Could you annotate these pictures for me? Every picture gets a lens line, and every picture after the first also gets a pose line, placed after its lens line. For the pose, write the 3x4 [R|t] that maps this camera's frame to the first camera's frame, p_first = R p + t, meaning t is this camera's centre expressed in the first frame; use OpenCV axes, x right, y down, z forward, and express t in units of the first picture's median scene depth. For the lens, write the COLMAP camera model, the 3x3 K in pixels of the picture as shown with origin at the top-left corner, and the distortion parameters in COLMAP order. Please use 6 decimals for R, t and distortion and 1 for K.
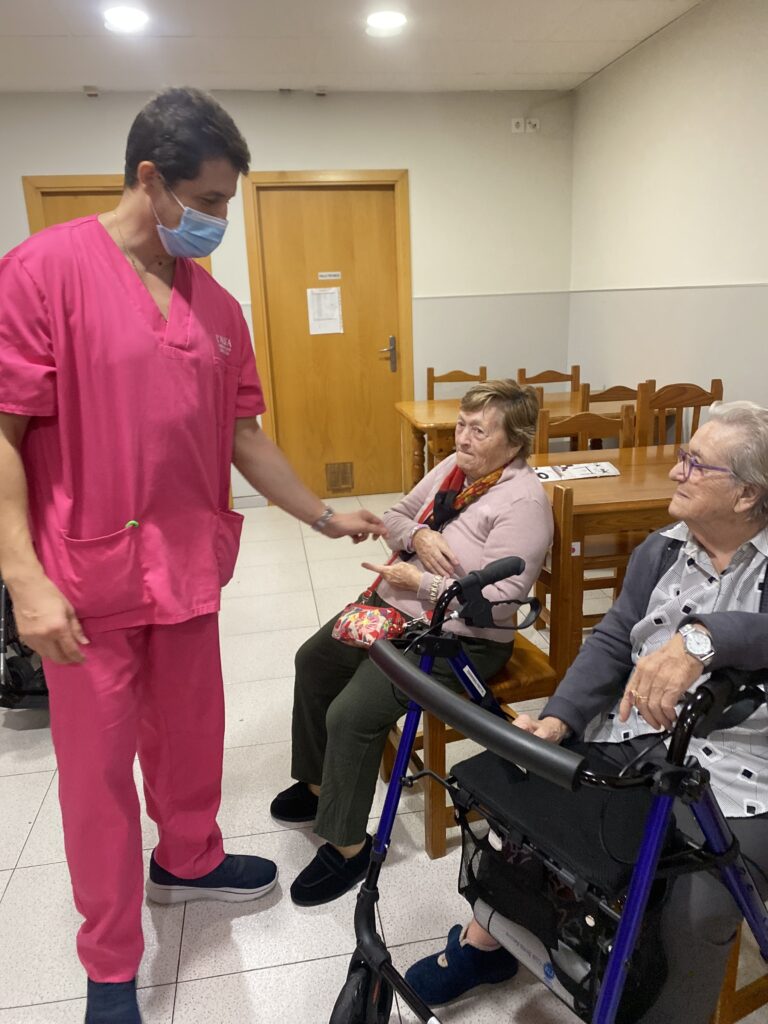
lens RADIAL K [[778.2, 0, 400.2], [0, 778.2, 514.7], [0, 0, 1]] dist [0.054754, -0.129964]
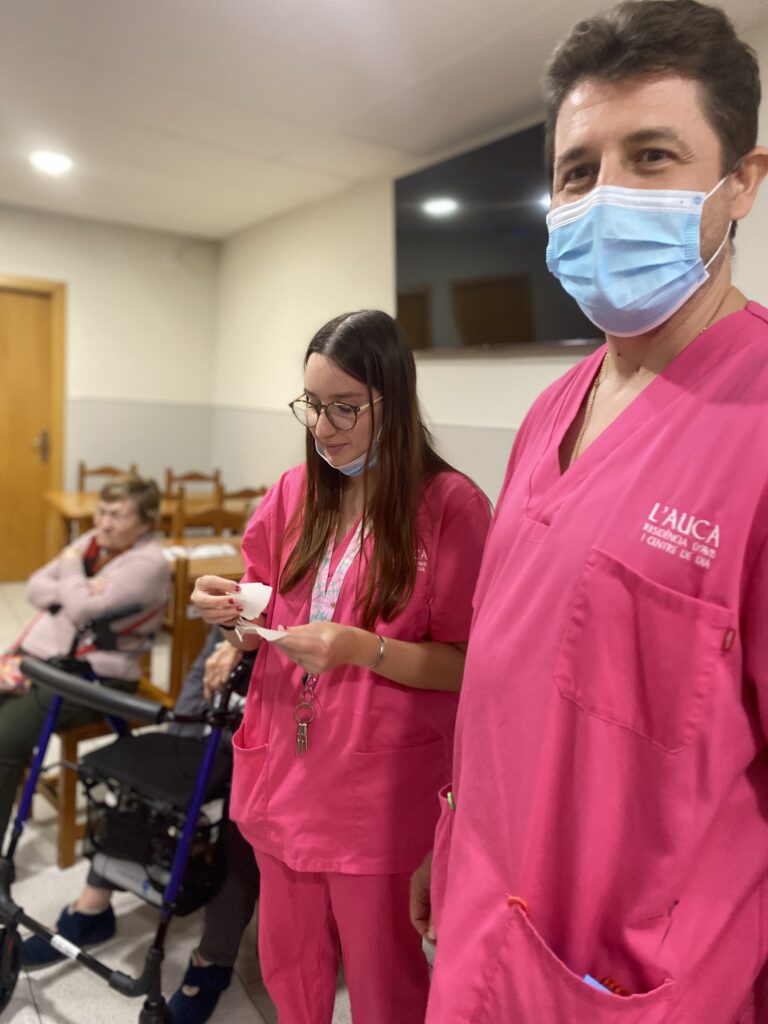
lens RADIAL K [[788.5, 0, 384.0], [0, 788.5, 512.0], [0, 0, 1]] dist [0.031541, -0.005192]
pose [[0.920376, 0.039798, 0.389005, -0.000515], [0.012568, 0.991283, -0.131150, 0.026450], [-0.390834, 0.125597, 0.911852, -0.147001]]
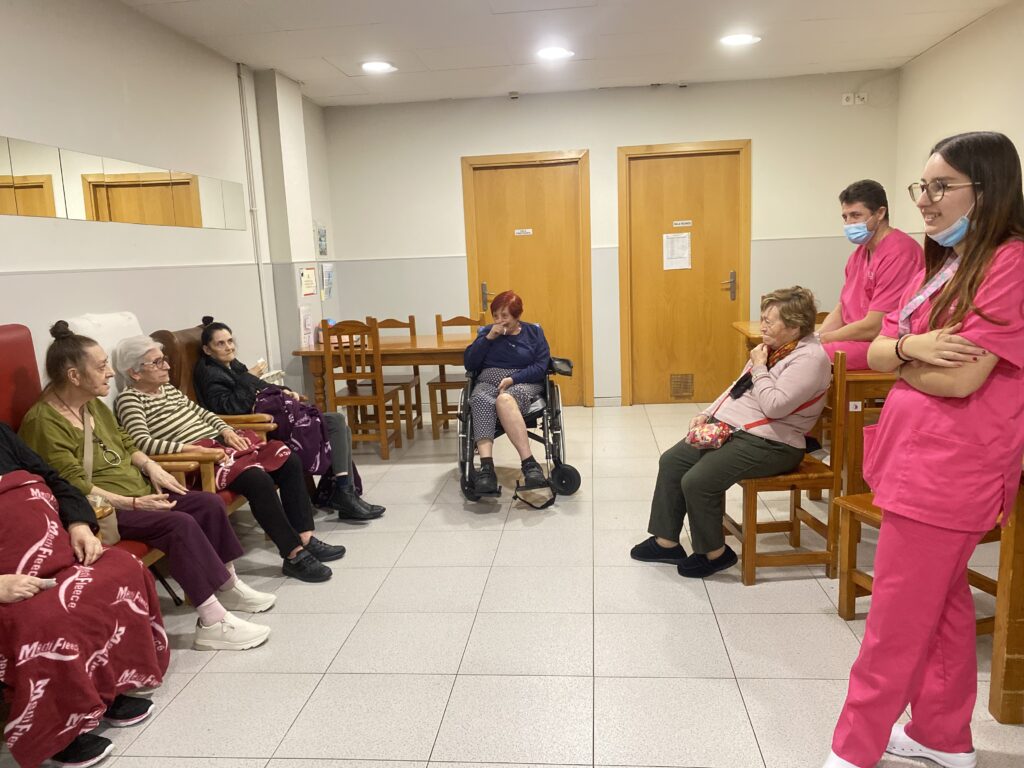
lens RADIAL K [[778.2, 0, 512.0], [0, 778.2, 384.0], [0, 0, 1]] dist [0.054754, -0.129964]
pose [[0.959591, 0.039906, -0.278555, 0.006896], [-0.066024, 0.994190, -0.085015, 0.081819], [0.273544, 0.099971, 0.956650, -0.271048]]
